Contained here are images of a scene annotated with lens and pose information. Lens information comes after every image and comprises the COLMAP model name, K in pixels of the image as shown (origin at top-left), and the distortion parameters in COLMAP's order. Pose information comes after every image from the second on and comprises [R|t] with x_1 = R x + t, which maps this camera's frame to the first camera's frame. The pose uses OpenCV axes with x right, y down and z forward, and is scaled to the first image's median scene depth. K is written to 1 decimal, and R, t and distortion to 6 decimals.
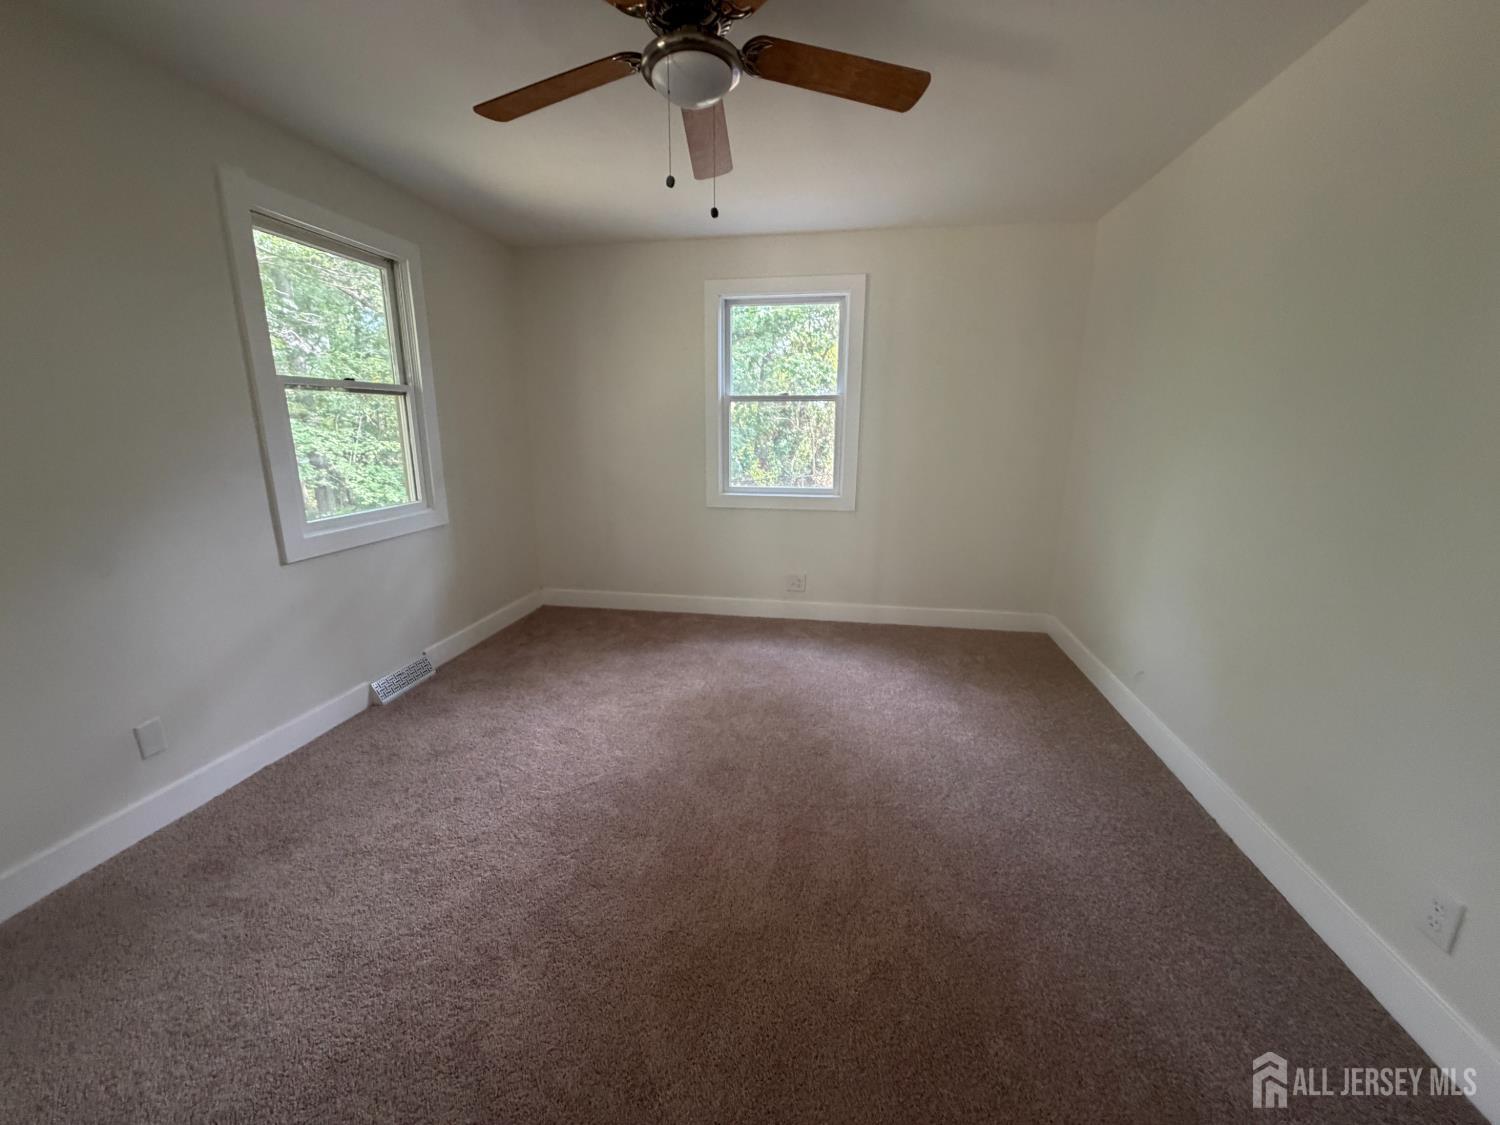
lens RADIAL K [[599.3, 0, 744.8], [0, 599.3, 561.6], [0, 0, 1]] dist [-0.000002, 0.000247]
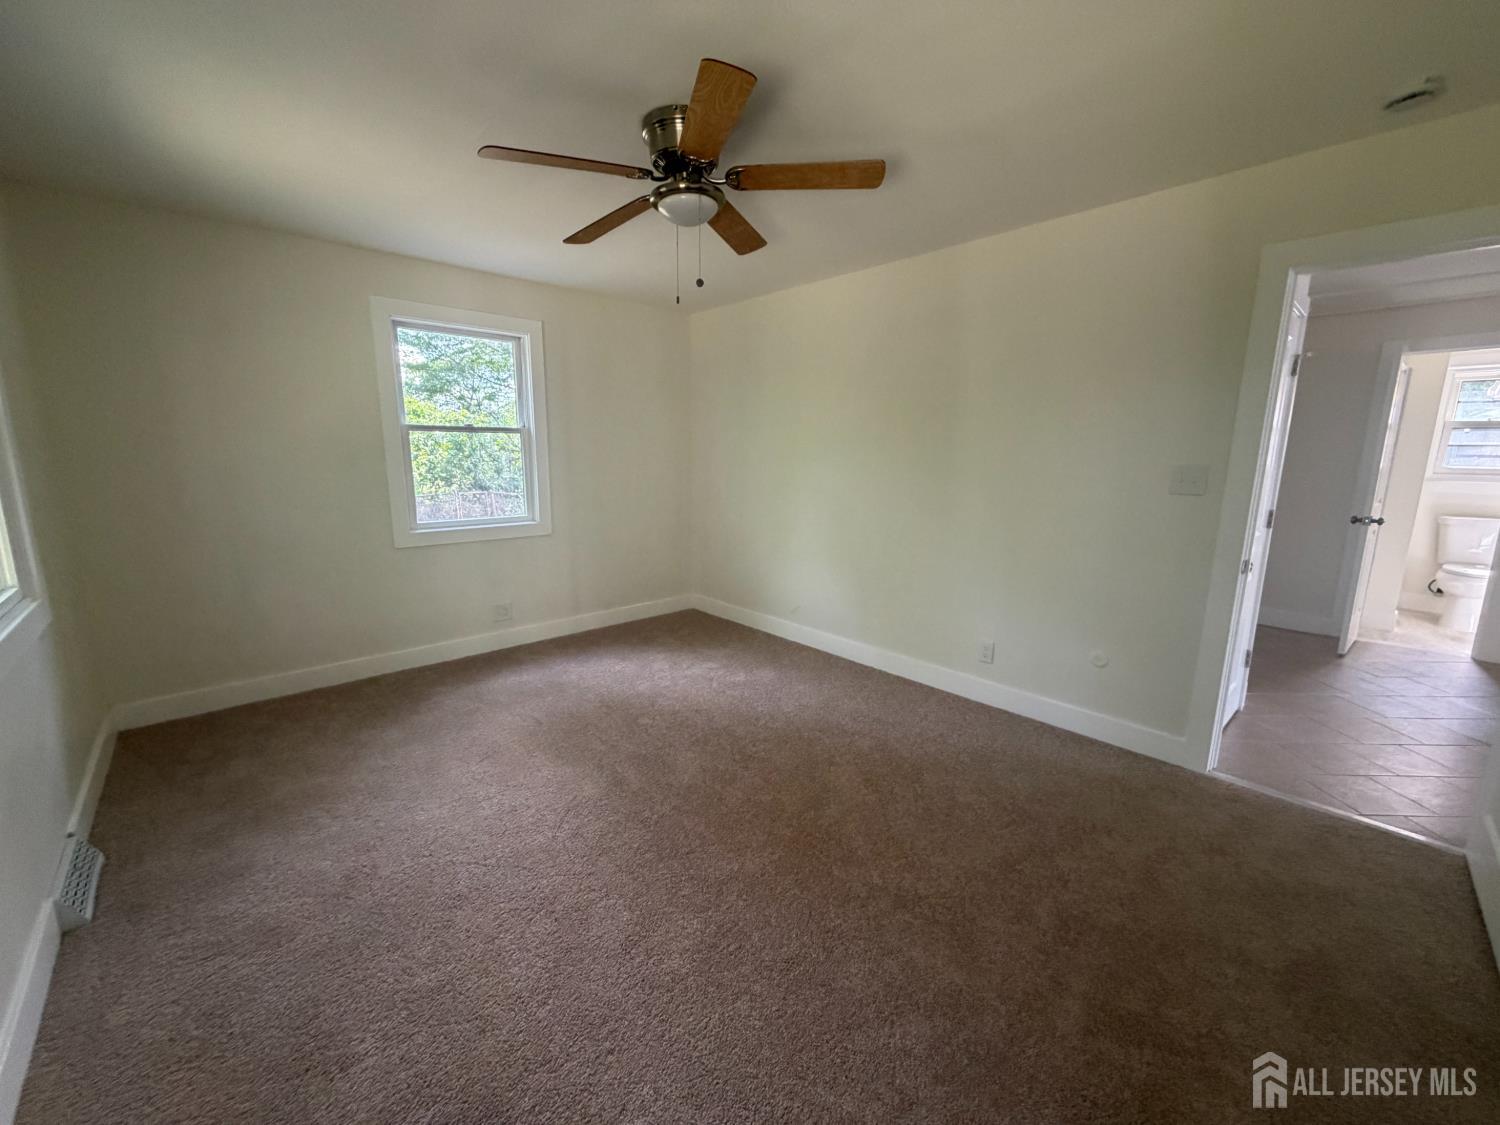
lens RADIAL K [[599.3, 0, 743.4], [0, 599.3, 557.1], [0, 0, 1]] dist [-0.000002, 0.000247]
pose [[0.613432, -0.136198, 0.777915, -0.596980], [0.174034, 0.984115, 0.035064, -0.027205], [-0.770333, 0.113875, 0.627391, 0.073266]]
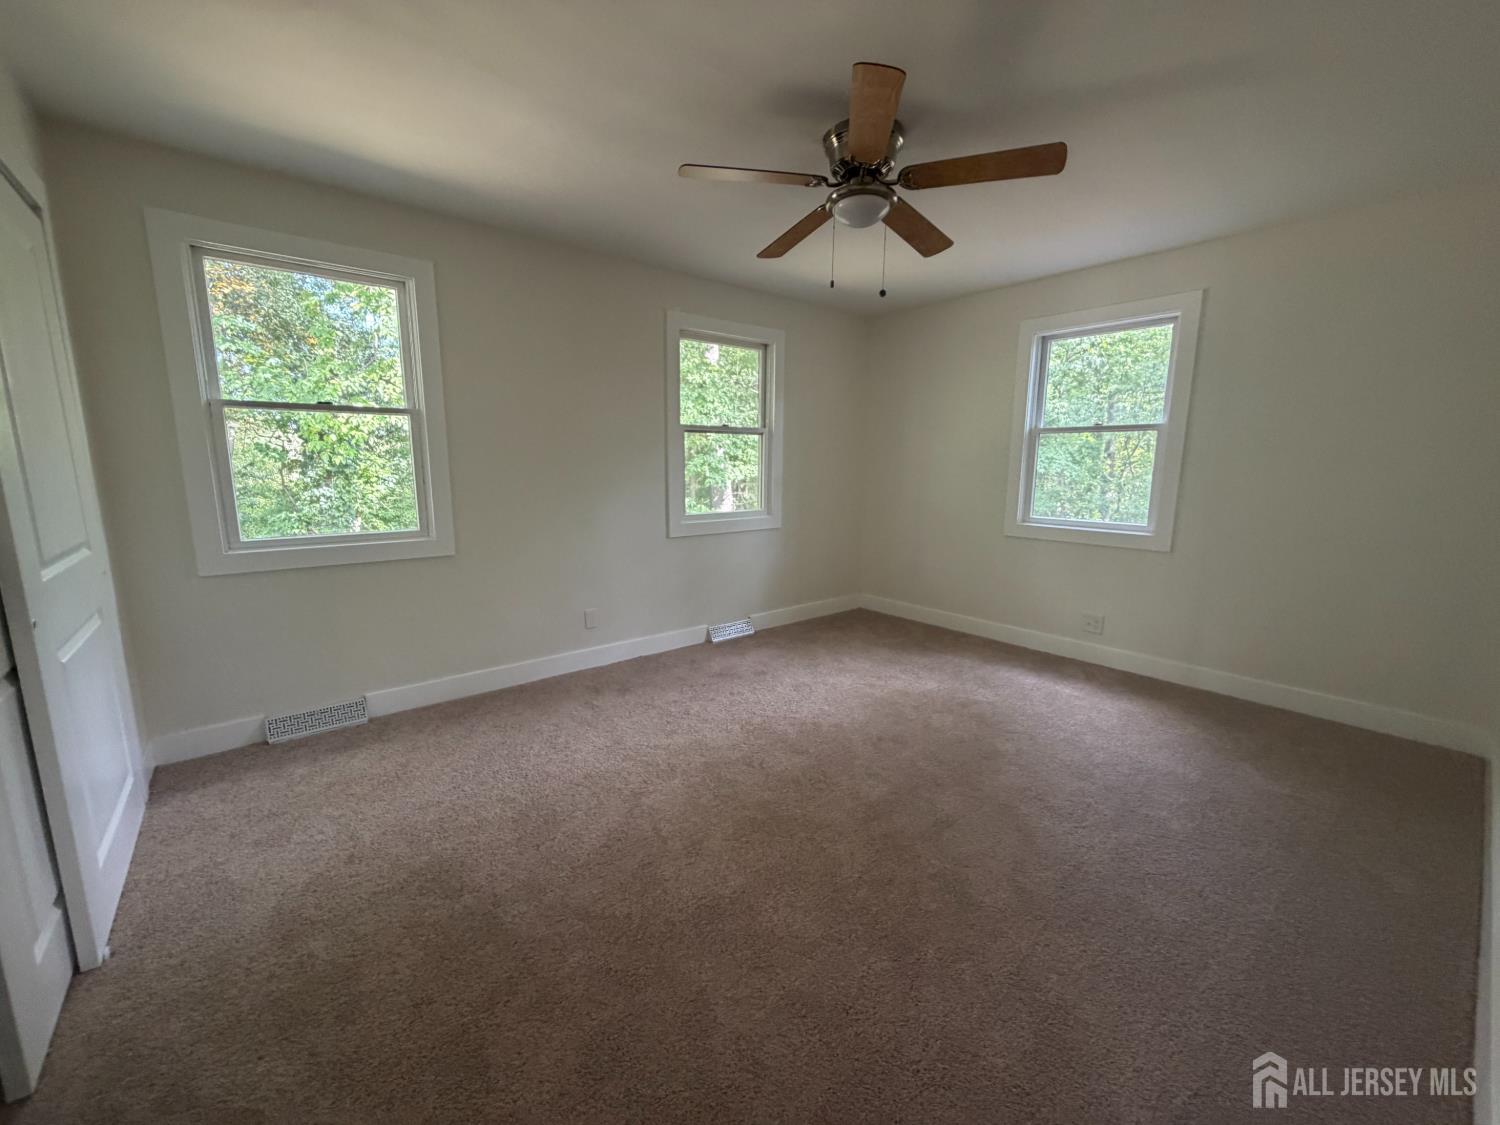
lens RADIAL K [[599.3, 0, 747.0], [0, 599.3, 562.5], [0, 0, 1]] dist [-0.000002, 0.000247]
pose [[0.760776, 0.109840, -0.639653, 0.364152], [-0.150297, 0.988600, -0.008997, 0.042952], [0.631372, 0.102982, 0.768612, -0.095432]]
